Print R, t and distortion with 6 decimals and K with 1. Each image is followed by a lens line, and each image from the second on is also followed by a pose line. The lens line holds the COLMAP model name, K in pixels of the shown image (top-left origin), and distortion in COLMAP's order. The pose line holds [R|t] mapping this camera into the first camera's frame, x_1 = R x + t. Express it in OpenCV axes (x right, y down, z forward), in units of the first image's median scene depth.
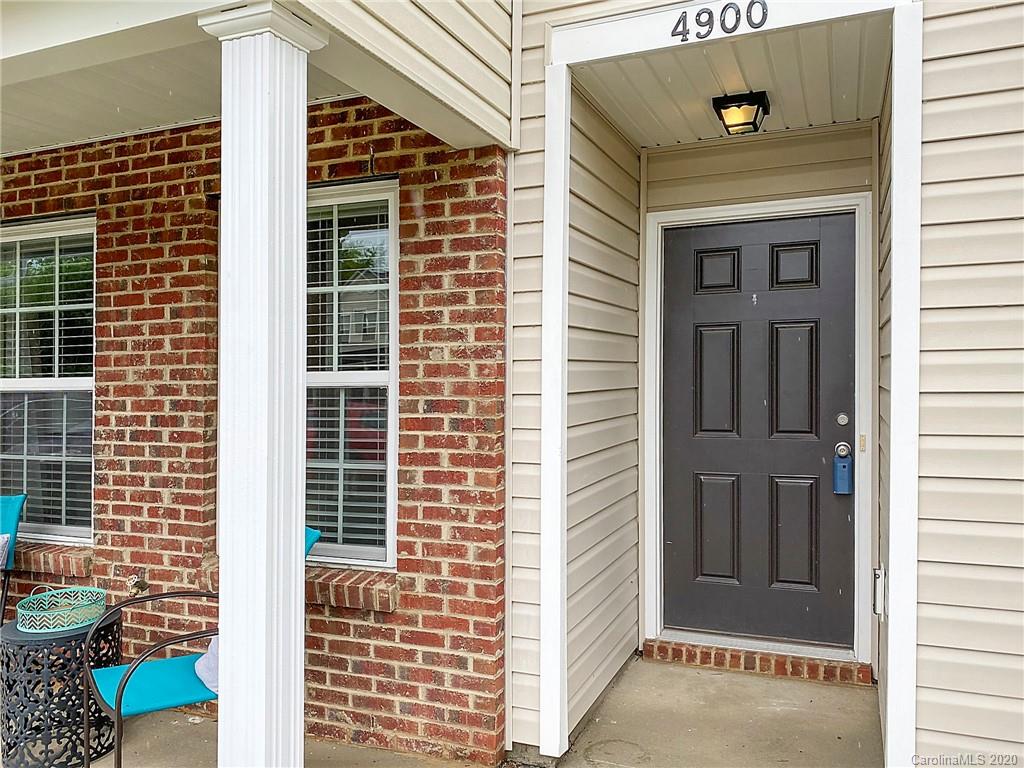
lens RADIAL K [[746.9, 0, 512.3], [0, 746.9, 325.6], [0, 0, 1]] dist [0.005681, 0.000580]
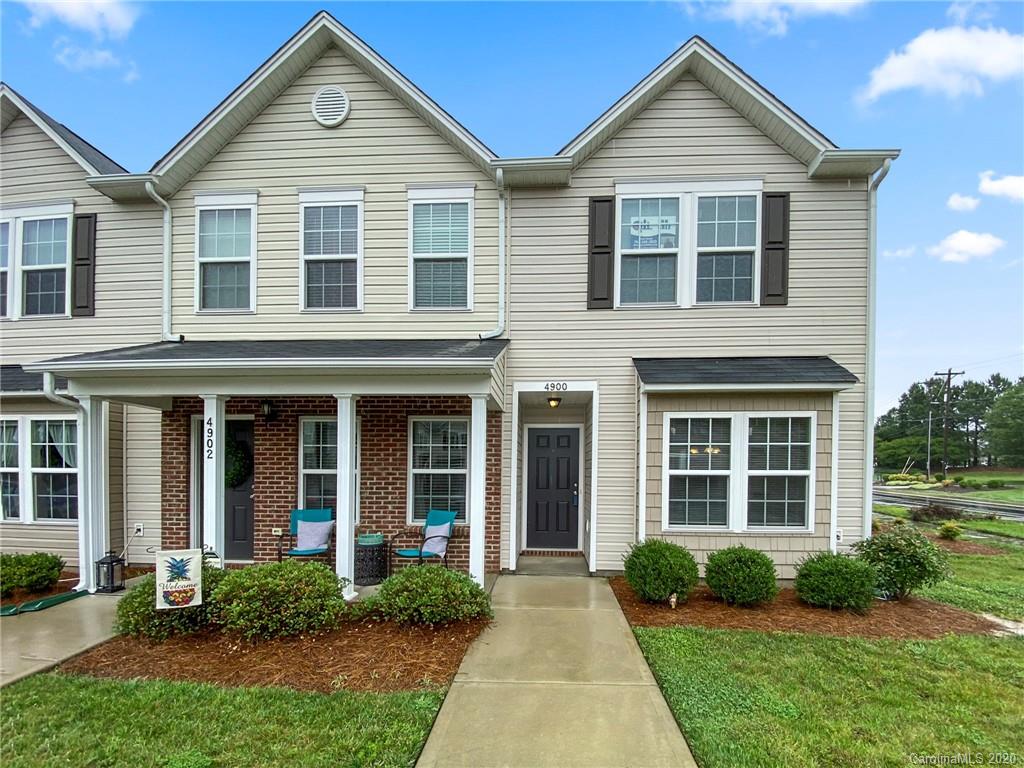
lens RADIAL K [[408.9, 0, 512.3], [0, 408.9, 401.6], [0, 0, 1]] dist [0.027598, -0.000086]
pose [[0.944023, 0.074924, 0.321259, -0.561877], [-0.039933, 0.992659, -0.114162, -0.043144], [-0.327455, 0.094943, 0.940085, -0.879378]]
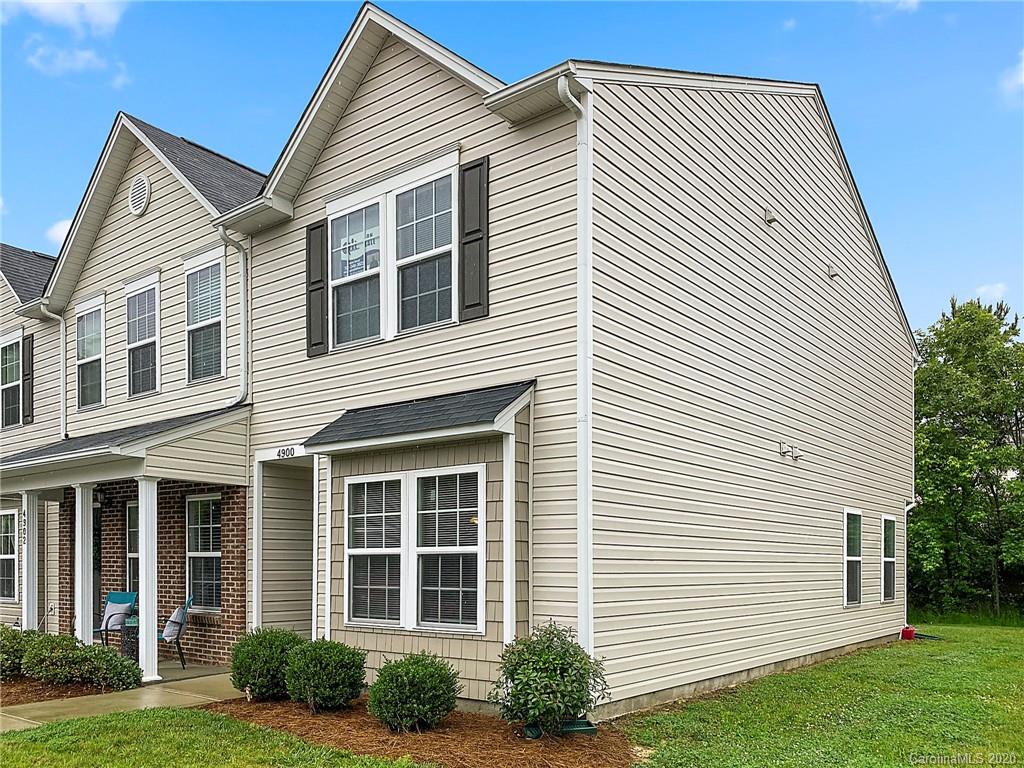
lens RADIAL K [[792.7, 0, 512.0], [0, 792.7, 384.0], [0, 0, 1]] dist [0.123942, -0.001470]
pose [[0.954489, -0.039314, -0.295645, 2.037298], [-0.005814, 0.988633, -0.150237, -0.130002], [0.298191, 0.145118, 0.943410, -1.963727]]
